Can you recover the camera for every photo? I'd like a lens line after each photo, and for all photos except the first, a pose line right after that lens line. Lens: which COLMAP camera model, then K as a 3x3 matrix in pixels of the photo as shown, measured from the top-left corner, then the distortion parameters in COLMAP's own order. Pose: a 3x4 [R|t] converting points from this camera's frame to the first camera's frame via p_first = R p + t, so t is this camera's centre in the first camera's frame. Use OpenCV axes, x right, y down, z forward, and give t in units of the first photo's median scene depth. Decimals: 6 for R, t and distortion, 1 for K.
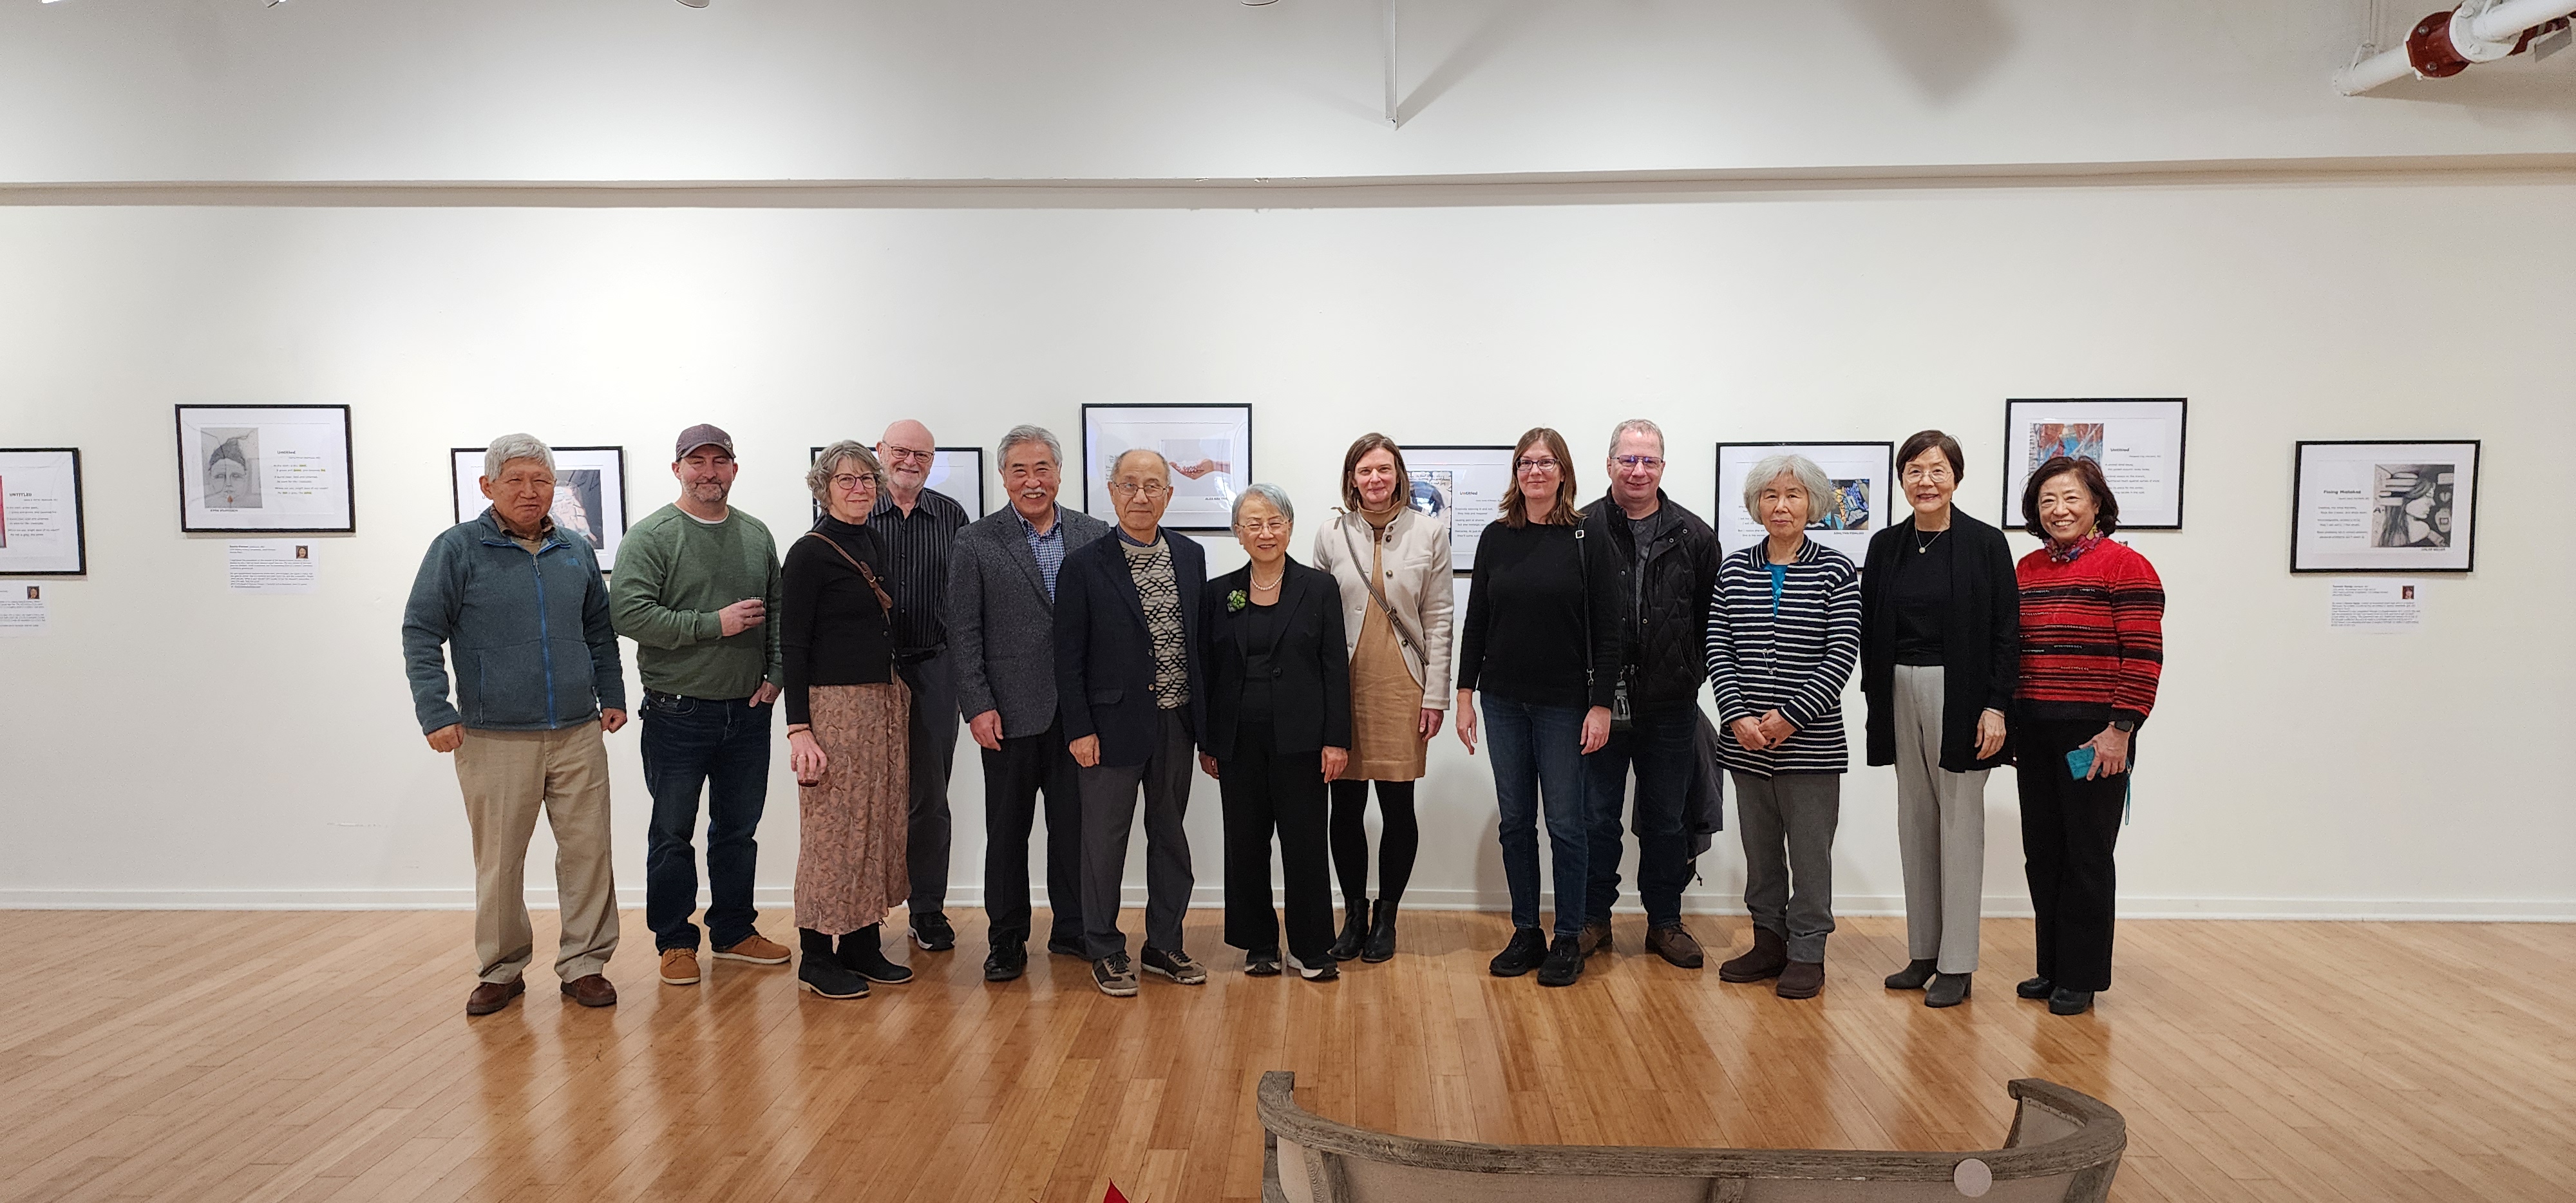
lens RADIAL K [[1711.9, 0, 1306.0], [0, 1711.9, 610.4], [0, 0, 1]] dist [0.061040, -0.031746]
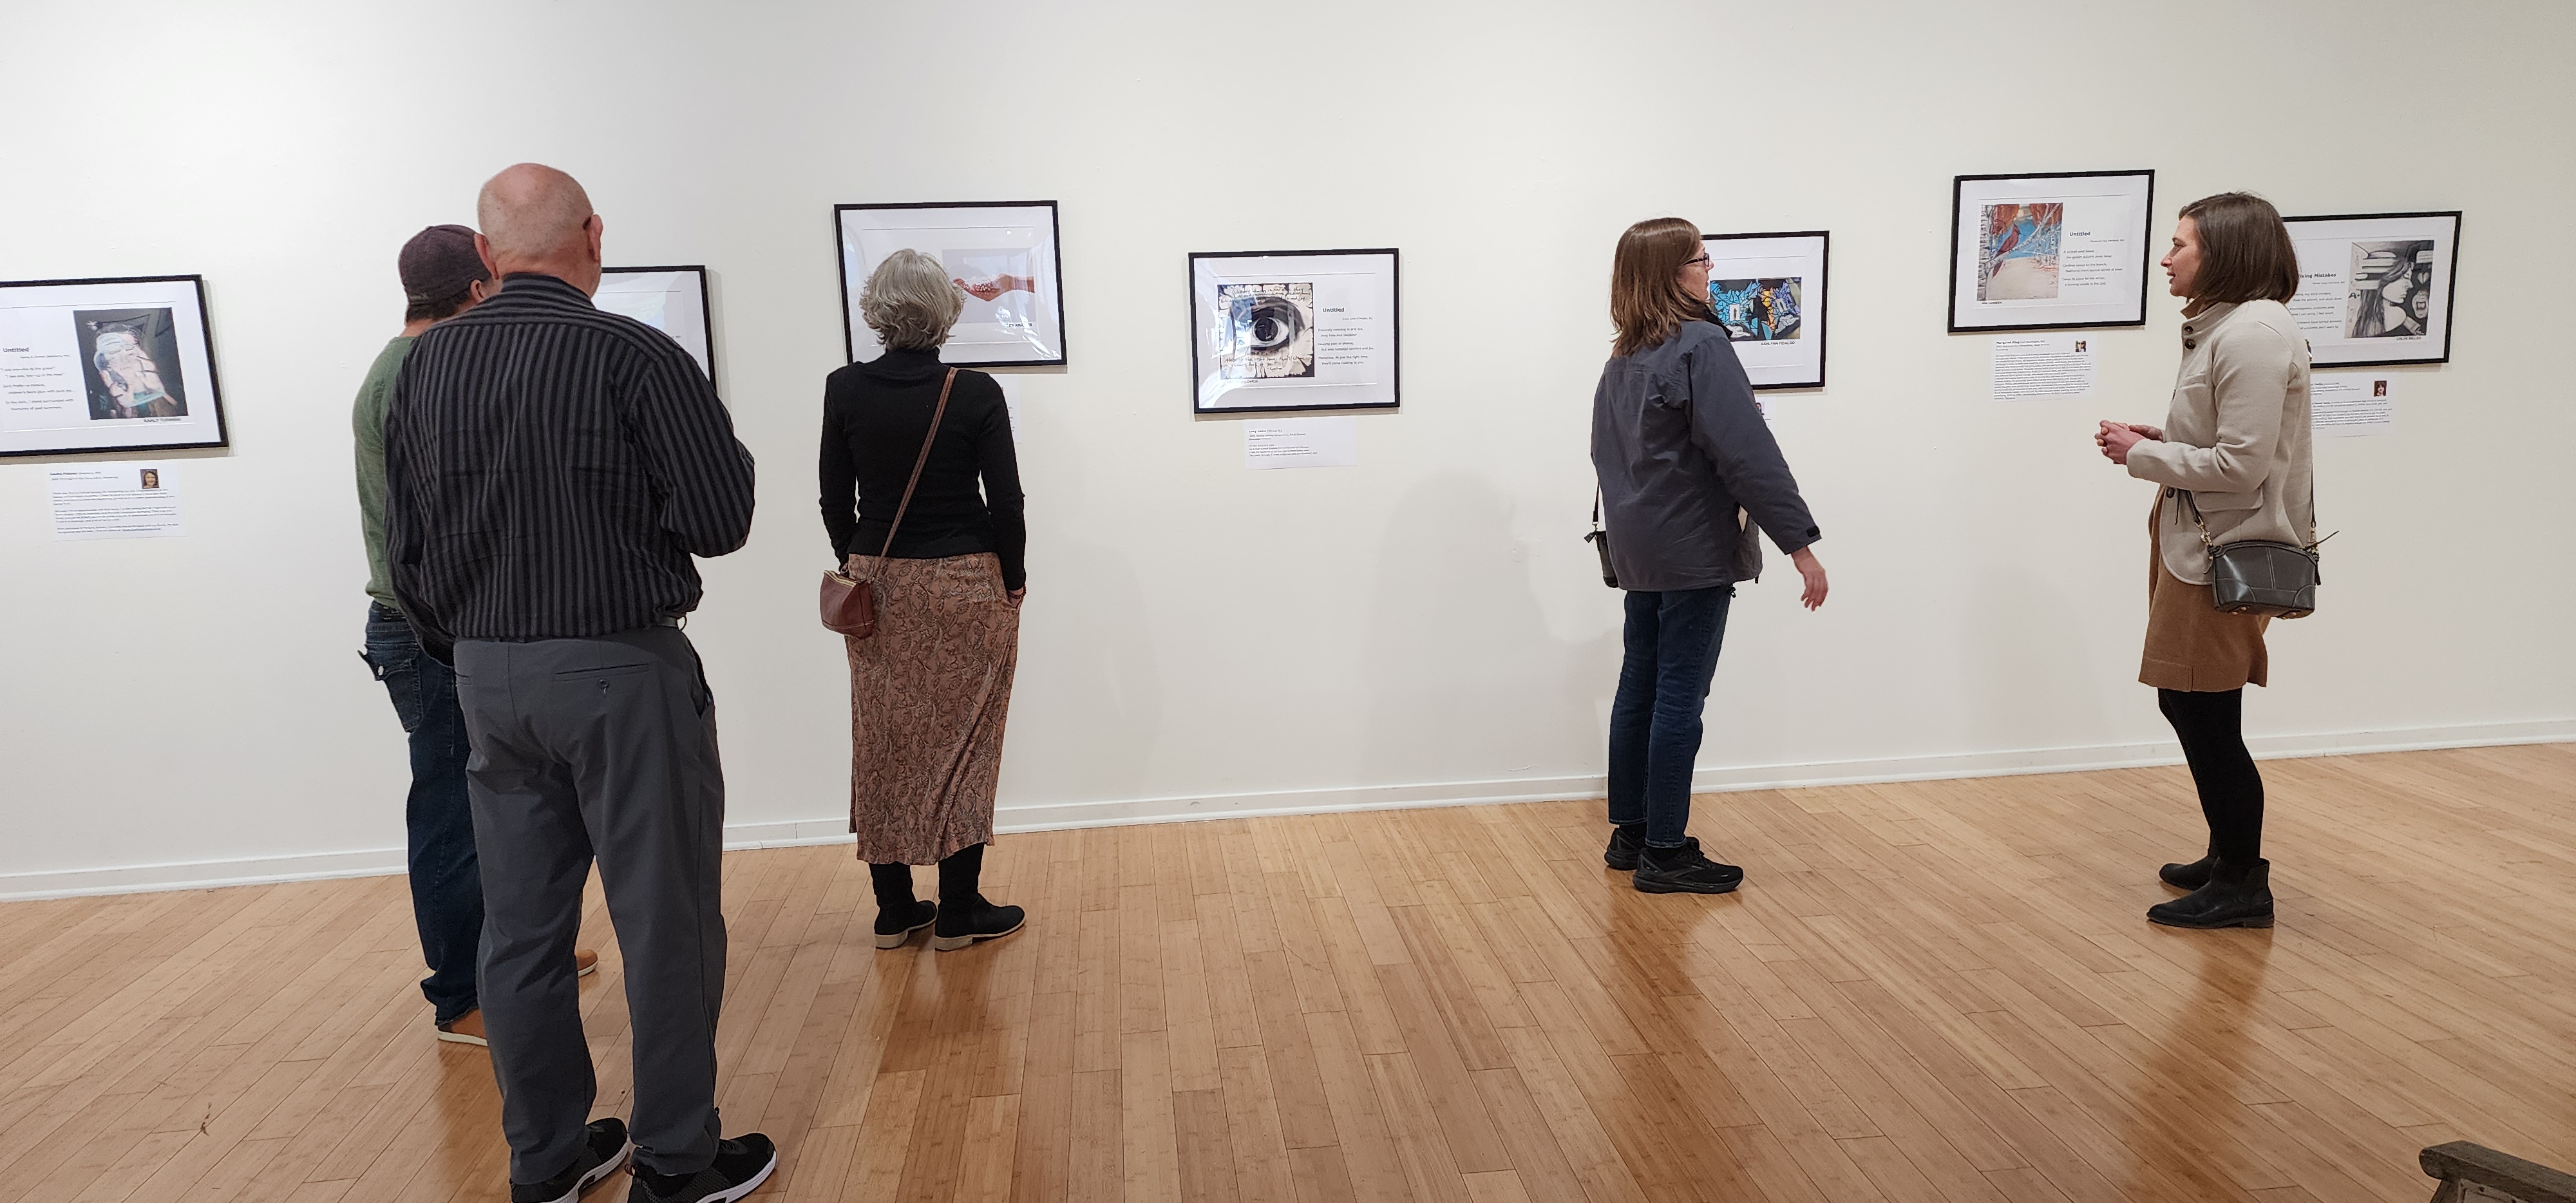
lens RADIAL K [[1711.9, 0, 1303.1], [0, 1711.9, 609.5], [0, 0, 1]] dist [0.061040, -0.031746]
pose [[0.989846, -0.052223, 0.132207, -0.034465], [0.040353, 0.995040, 0.090923, -0.001178], [-0.136299, -0.084665, 0.987043, 0.189802]]
